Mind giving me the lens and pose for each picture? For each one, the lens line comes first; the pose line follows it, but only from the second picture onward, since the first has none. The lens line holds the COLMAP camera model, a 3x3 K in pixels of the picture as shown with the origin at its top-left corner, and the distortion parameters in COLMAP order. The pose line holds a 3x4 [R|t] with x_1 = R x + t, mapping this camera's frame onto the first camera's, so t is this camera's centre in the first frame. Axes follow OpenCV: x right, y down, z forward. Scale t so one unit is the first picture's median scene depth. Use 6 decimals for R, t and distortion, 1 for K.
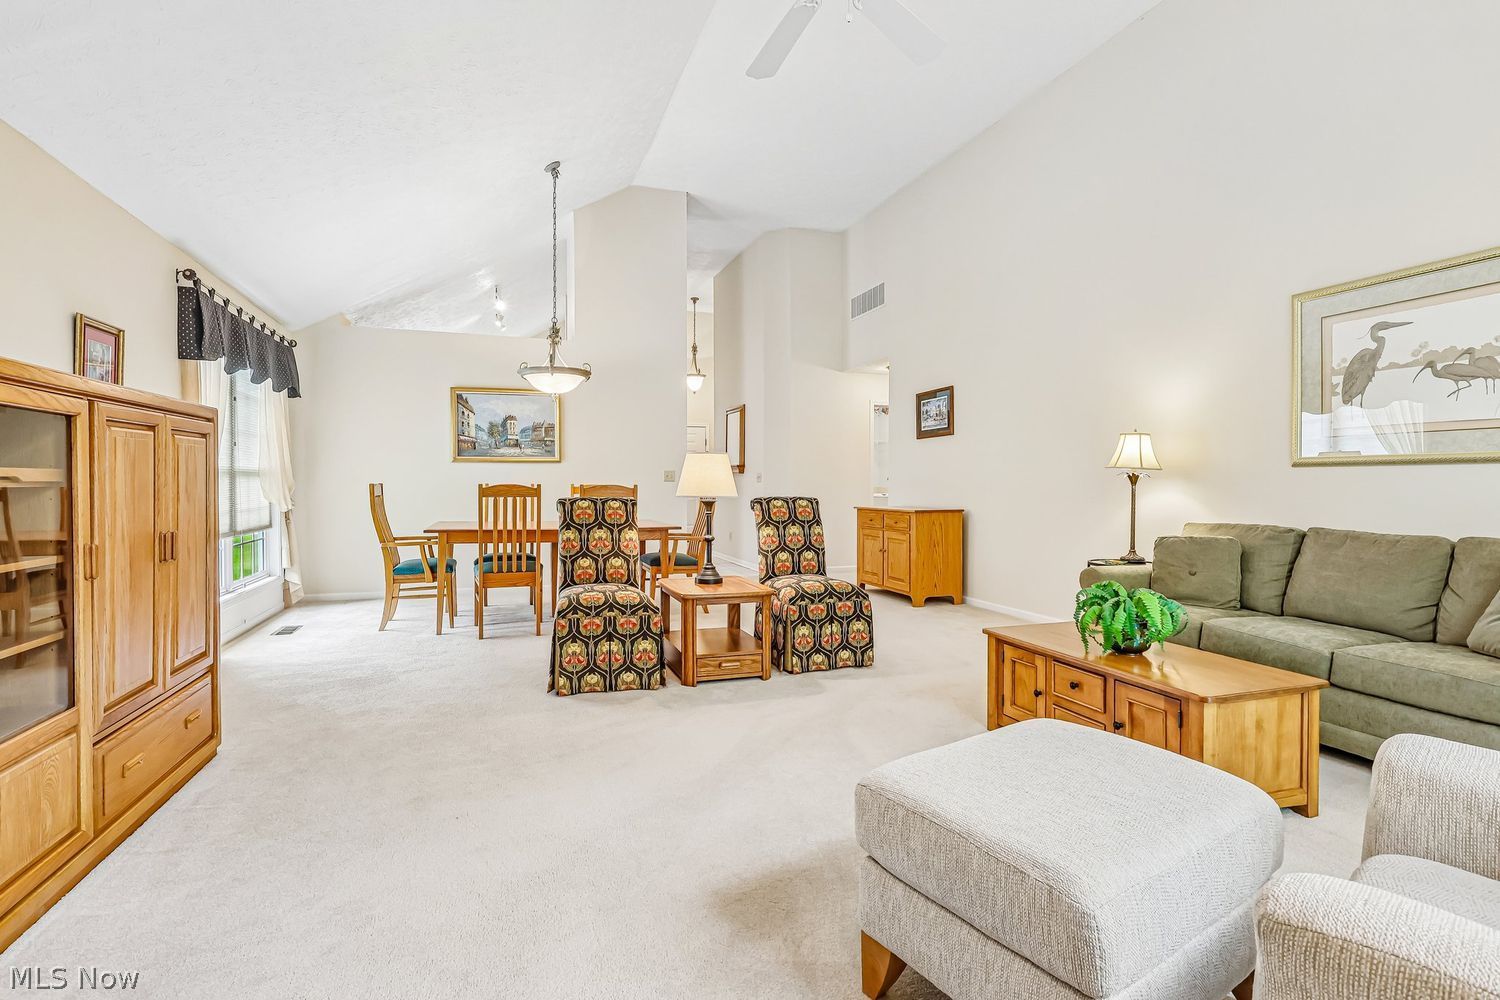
lens RADIAL K [[707.7, 0, 733.0], [0, 707.7, 485.9], [0, 0, 1]] dist [0.000271, -0.000013]
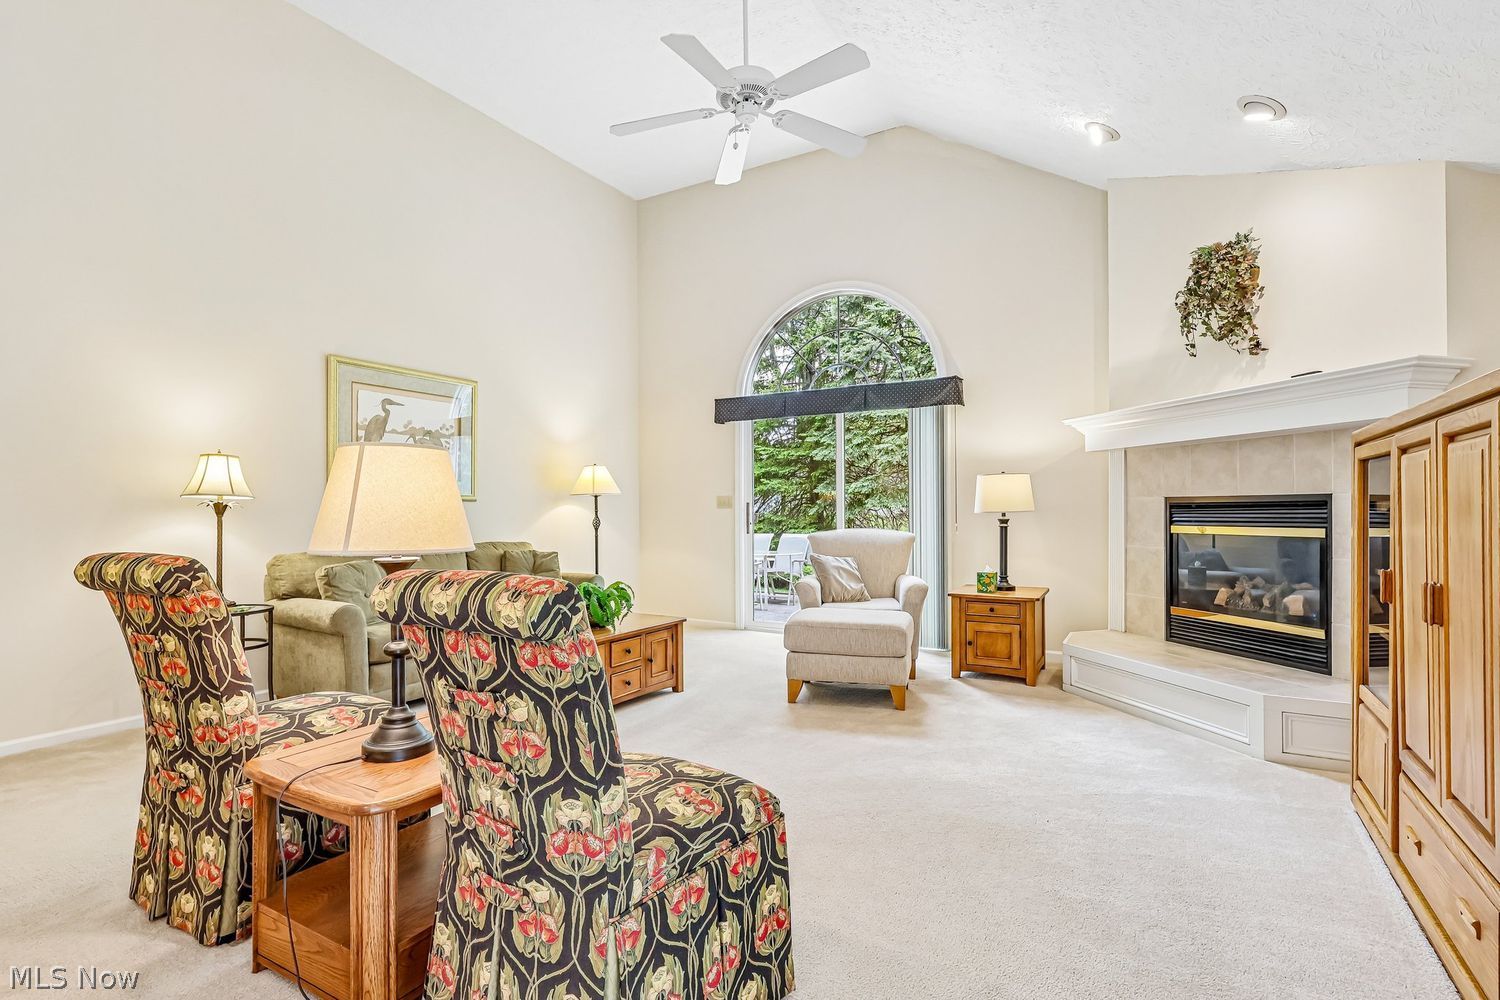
lens RADIAL K [[718.2, 0, 758.2], [0, 718.2, 510.2], [0, 0, 1]] dist [0.000187, 0.000157]
pose [[-0.657882, 0.001528, 0.753119, -0.351593], [0.005728, 0.999979, 0.002975, -0.005898], [-0.753099, 0.006271, -0.657877, 0.760908]]
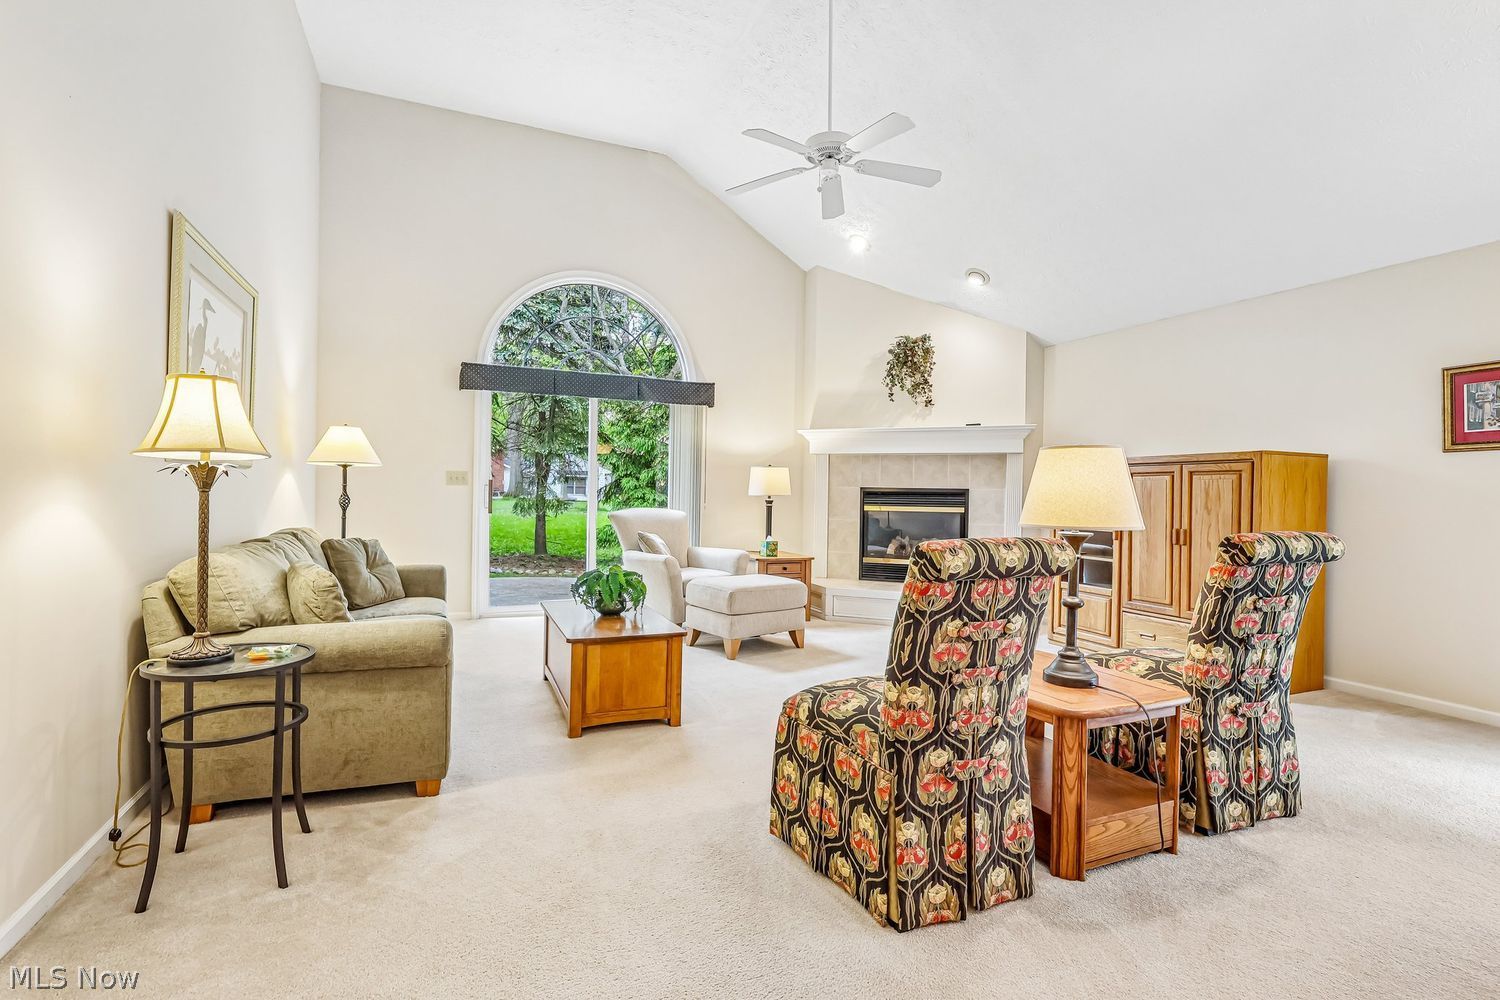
lens RADIAL K [[698.6, 0, 735.4], [0, 698.6, 494.2], [0, 0, 1]] dist [0.000206, 0.000163]
pose [[-0.997194, -0.018081, -0.072638, 0.178745], [-0.018447, 0.999820, 0.004376, -0.004860], [0.072546, 0.005704, -0.997349, 1.040209]]
